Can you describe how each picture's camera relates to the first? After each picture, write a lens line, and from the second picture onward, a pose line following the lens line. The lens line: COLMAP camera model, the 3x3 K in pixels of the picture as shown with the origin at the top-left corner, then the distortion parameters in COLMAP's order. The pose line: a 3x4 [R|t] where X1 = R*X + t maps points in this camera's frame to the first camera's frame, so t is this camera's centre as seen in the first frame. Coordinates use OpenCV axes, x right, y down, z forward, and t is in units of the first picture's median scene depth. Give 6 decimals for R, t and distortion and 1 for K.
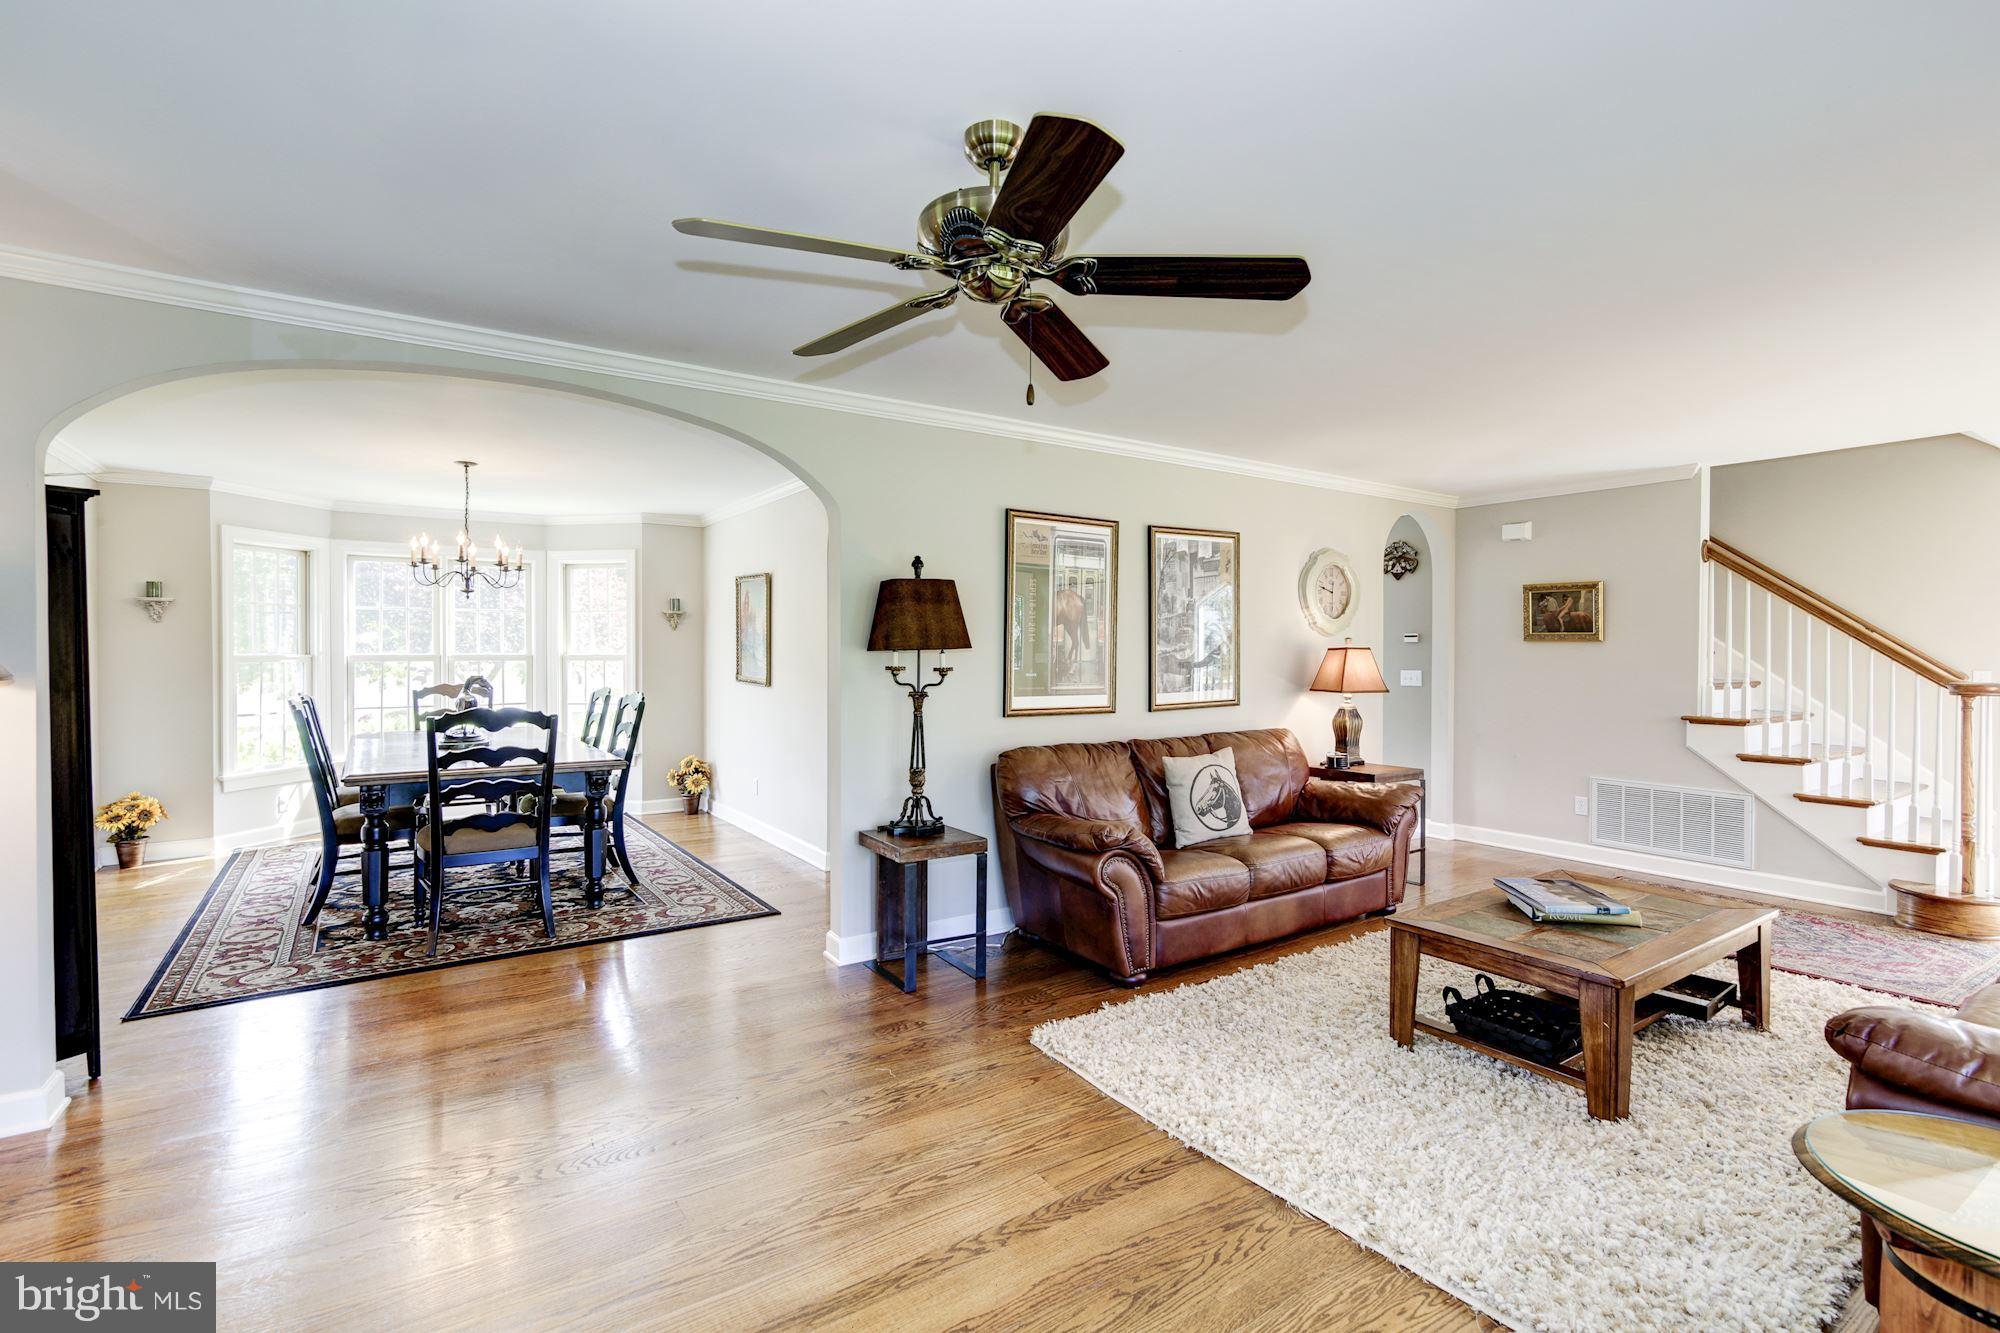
lens RADIAL K [[906.3, 0, 989.8], [0, 906.3, 658.8], [0, 0, 1]] dist [-0.004797, -0.000357]
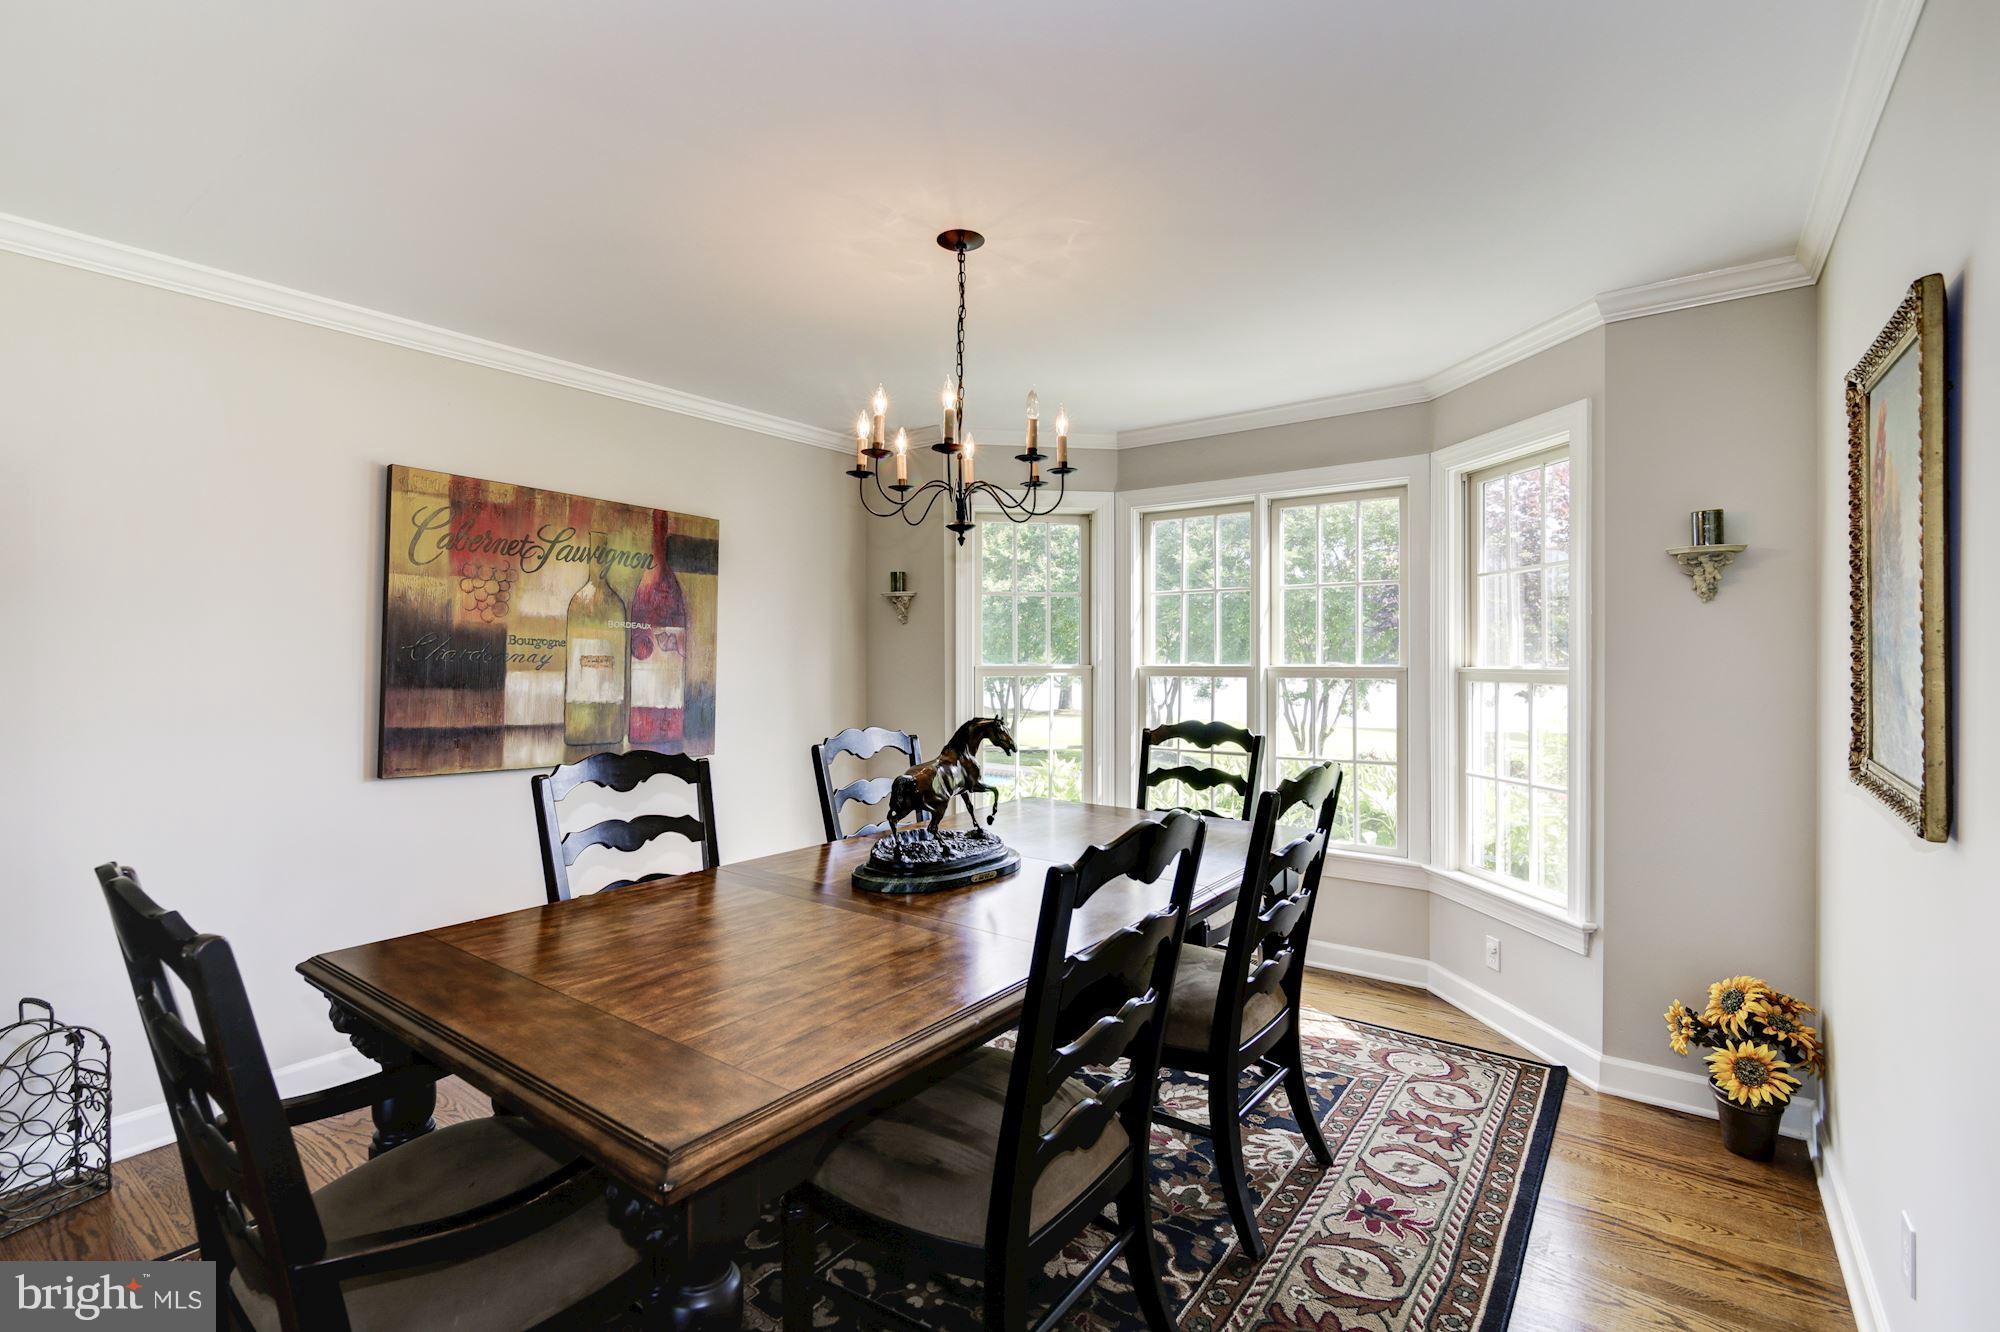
lens RADIAL K [[923.6, 0, 1000.0], [0, 923.6, 666.0], [0, 0, 1]] dist [-0.001700, -0.000102]
pose [[0.337774, 0.008143, -0.941192, -0.105775], [-0.006202, 0.999960, 0.006426, -0.007139], [0.941207, 0.003666, 0.337811, 0.632472]]
